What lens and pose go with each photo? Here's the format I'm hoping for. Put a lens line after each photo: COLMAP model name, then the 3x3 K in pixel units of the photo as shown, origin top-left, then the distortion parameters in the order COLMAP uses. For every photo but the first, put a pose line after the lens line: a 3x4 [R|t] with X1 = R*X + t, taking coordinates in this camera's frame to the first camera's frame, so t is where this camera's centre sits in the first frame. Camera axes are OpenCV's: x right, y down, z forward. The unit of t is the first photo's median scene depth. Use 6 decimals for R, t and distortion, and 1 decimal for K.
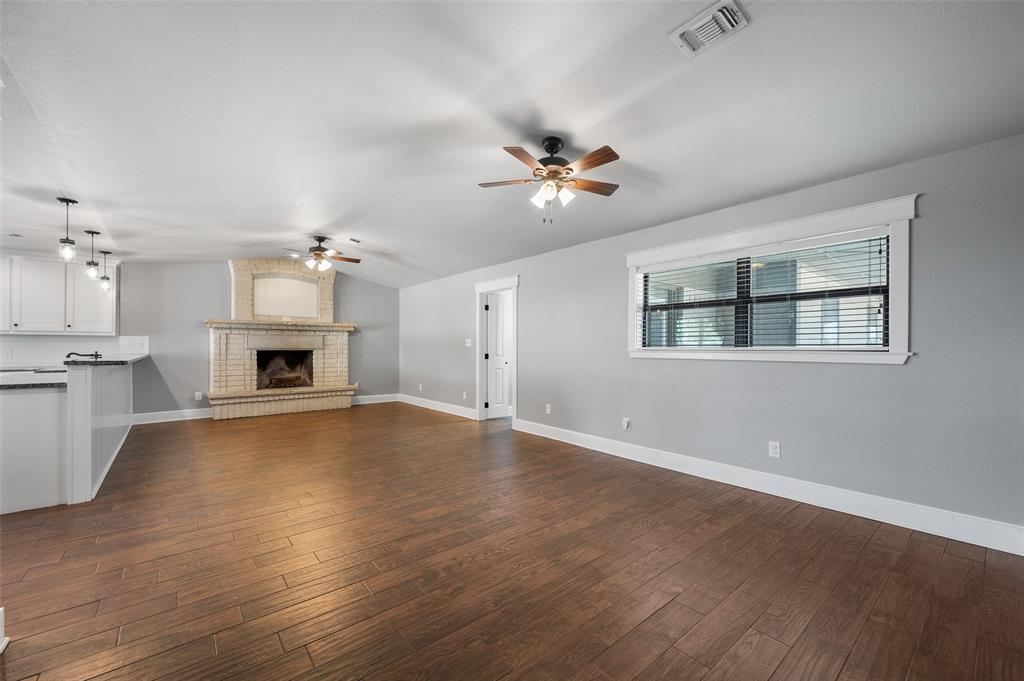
lens RADIAL K [[409.5, 0, 512.6], [0, 409.5, 347.5], [0, 0, 1]] dist [0.000525, 0.000145]
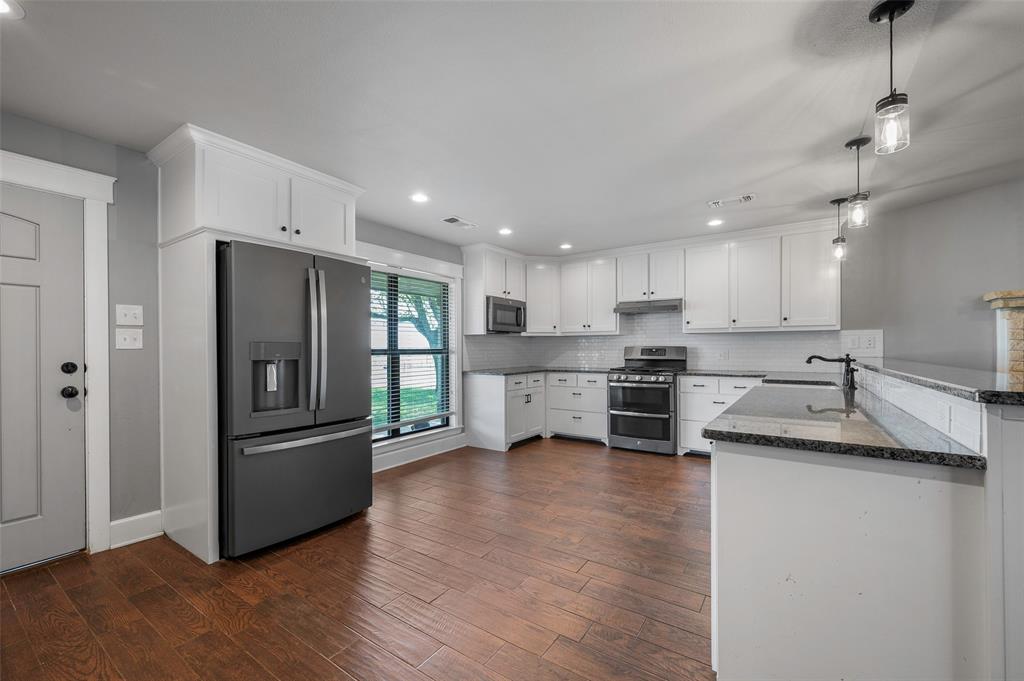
lens RADIAL K [[419.0, 0, 513.7], [0, 419.0, 346.6], [0, 0, 1]] dist [0.000587, 0.000299]
pose [[0.278962, -0.005970, -0.960284, -0.384640], [0.005287, 0.999975, -0.004681, -0.000551], [0.960288, -0.003771, 0.278987, 0.244246]]
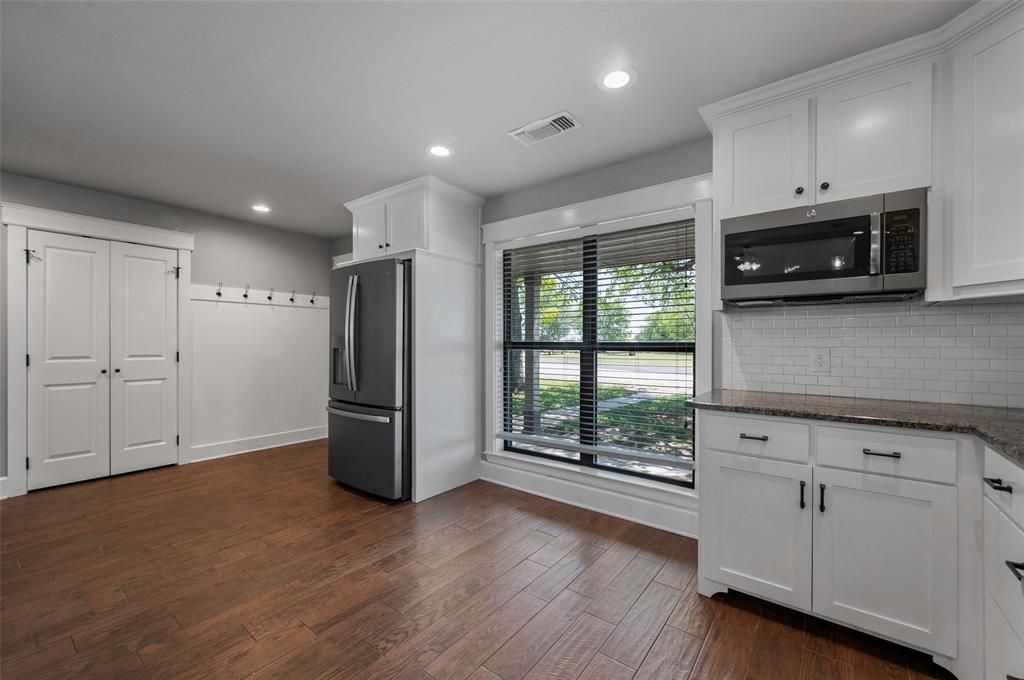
lens RADIAL K [[412.8, 0, 517.9], [0, 412.8, 344.2], [0, 0, 1]] dist [0.000818, 0.000056]
pose [[-0.973271, -0.004986, -0.229606, -0.868309], [-0.005521, 0.999983, 0.001688, 0.000796], [0.229594, 0.002910, -0.973282, 0.663814]]
